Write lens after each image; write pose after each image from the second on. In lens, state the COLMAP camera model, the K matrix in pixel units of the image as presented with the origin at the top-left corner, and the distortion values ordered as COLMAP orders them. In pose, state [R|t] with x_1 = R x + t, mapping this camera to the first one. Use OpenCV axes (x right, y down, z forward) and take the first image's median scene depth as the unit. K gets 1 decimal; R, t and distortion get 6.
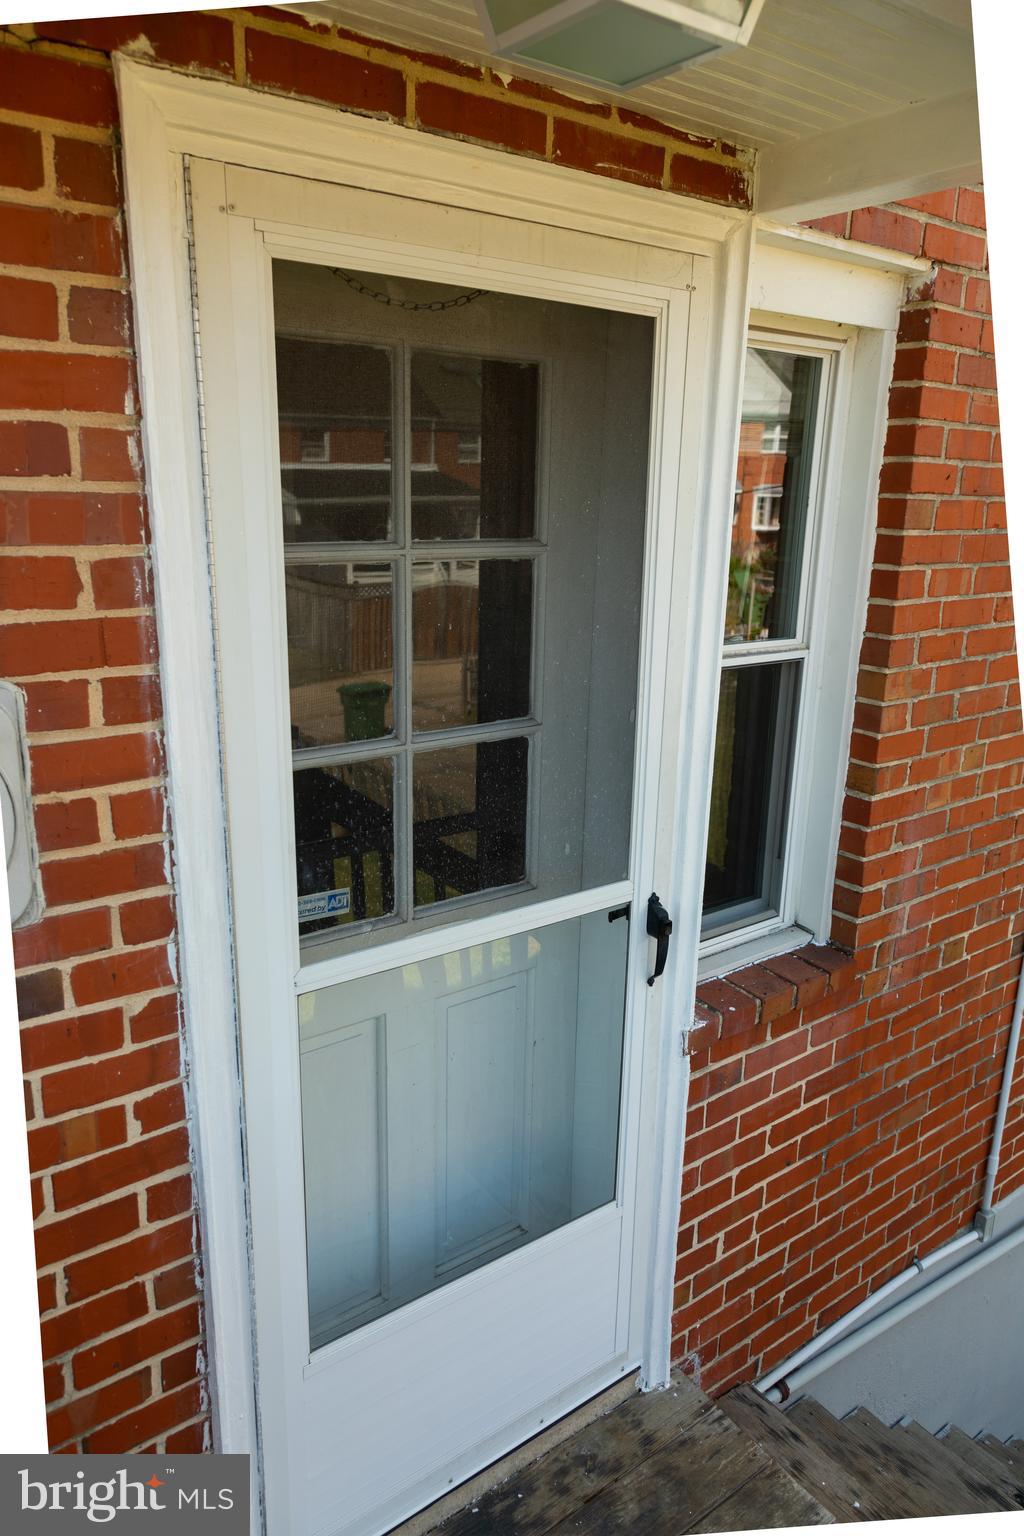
lens RADIAL K [[1047.4, 0, 512.0], [0, 1047.4, 768.0], [0, 0, 1]] dist [0.002699, 0.001548]
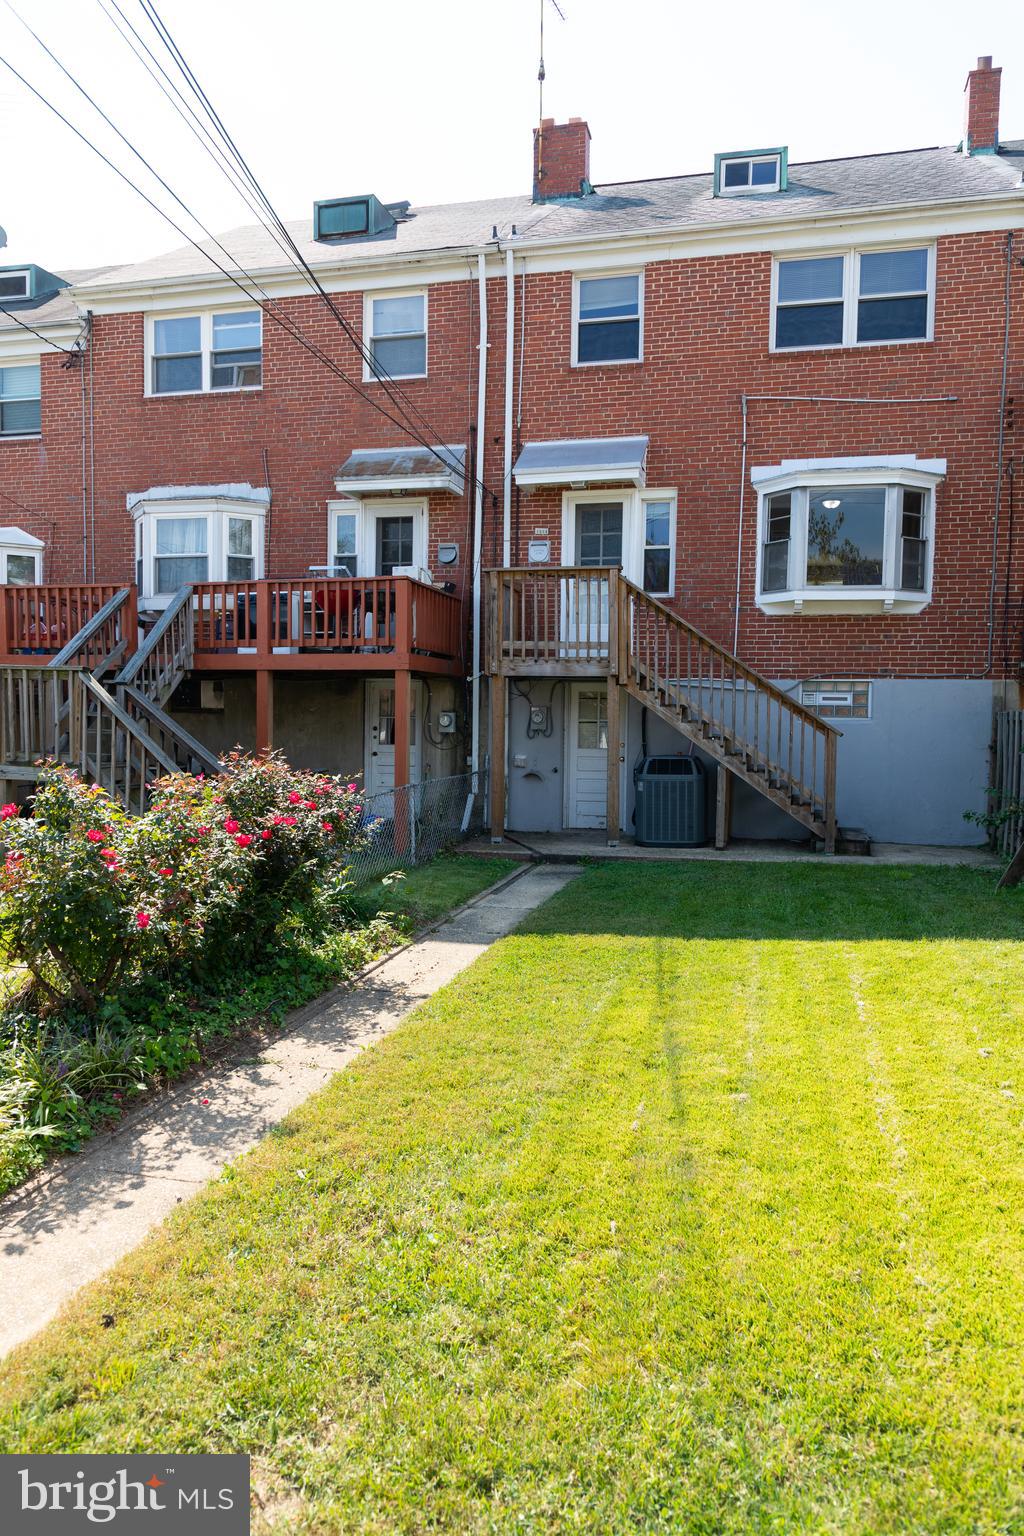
lens RADIAL K [[1008.5, 0, 512.0], [0, 1008.5, 768.0], [0, 0, 1]] dist [-0.024983, 0.001293]
pose [[0.628254, 0.030814, -0.777398, 7.429149], [-0.201636, 0.971523, -0.124443, 3.551041], [0.751425, 0.234934, 0.616577, -5.213126]]
